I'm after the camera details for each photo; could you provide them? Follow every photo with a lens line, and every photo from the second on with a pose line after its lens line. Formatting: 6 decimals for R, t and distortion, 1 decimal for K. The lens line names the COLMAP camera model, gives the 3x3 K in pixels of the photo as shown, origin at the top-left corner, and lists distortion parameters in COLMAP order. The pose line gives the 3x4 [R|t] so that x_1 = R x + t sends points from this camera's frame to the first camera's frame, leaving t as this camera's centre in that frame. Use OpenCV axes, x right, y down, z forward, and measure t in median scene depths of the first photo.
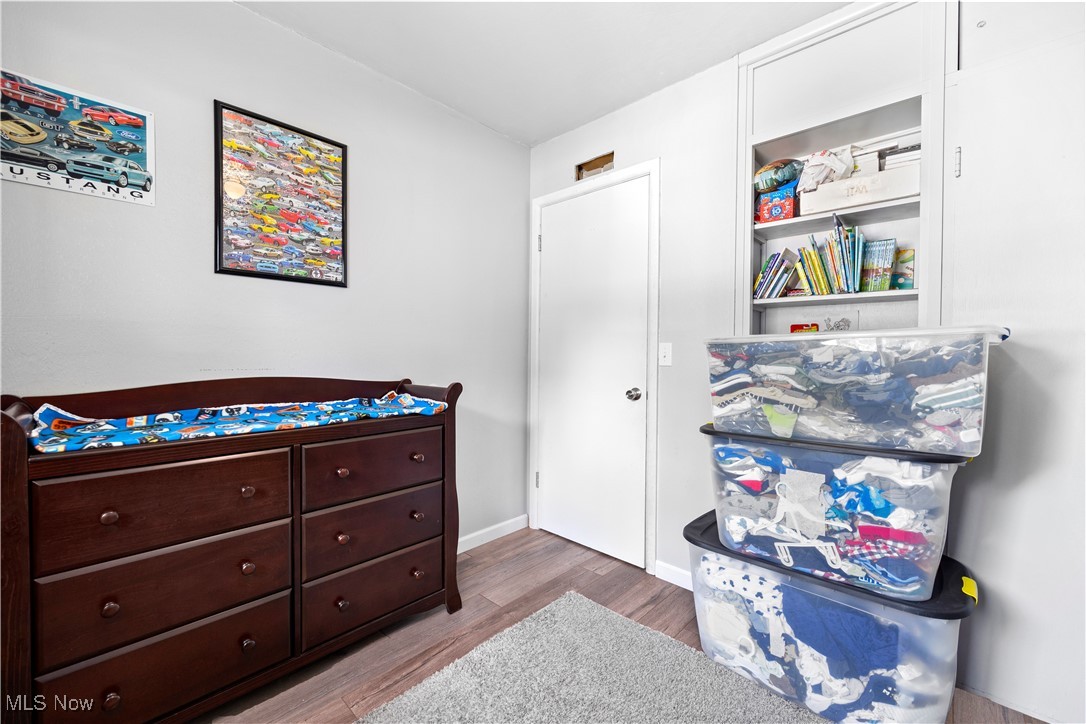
lens RADIAL K [[439.8, 0, 543.0], [0, 439.8, 362.0], [0, 0, 1]] dist [0.000424, -0.000028]
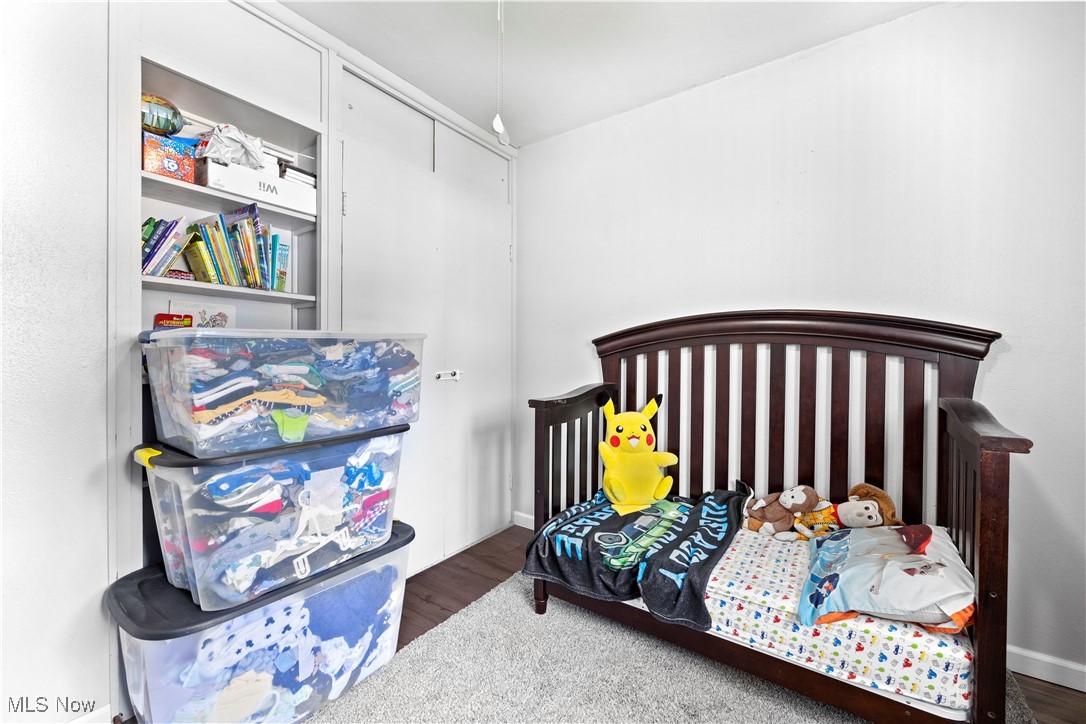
lens RADIAL K [[439.8, 0, 543.0], [0, 439.8, 362.0], [0, 0, 1]] dist [0.000424, -0.000028]
pose [[-0.137865, -0.021554, 0.990217, -0.436345], [0.010684, 0.999673, 0.023248, -0.013230], [-0.990393, 0.013785, -0.137589, 0.619718]]
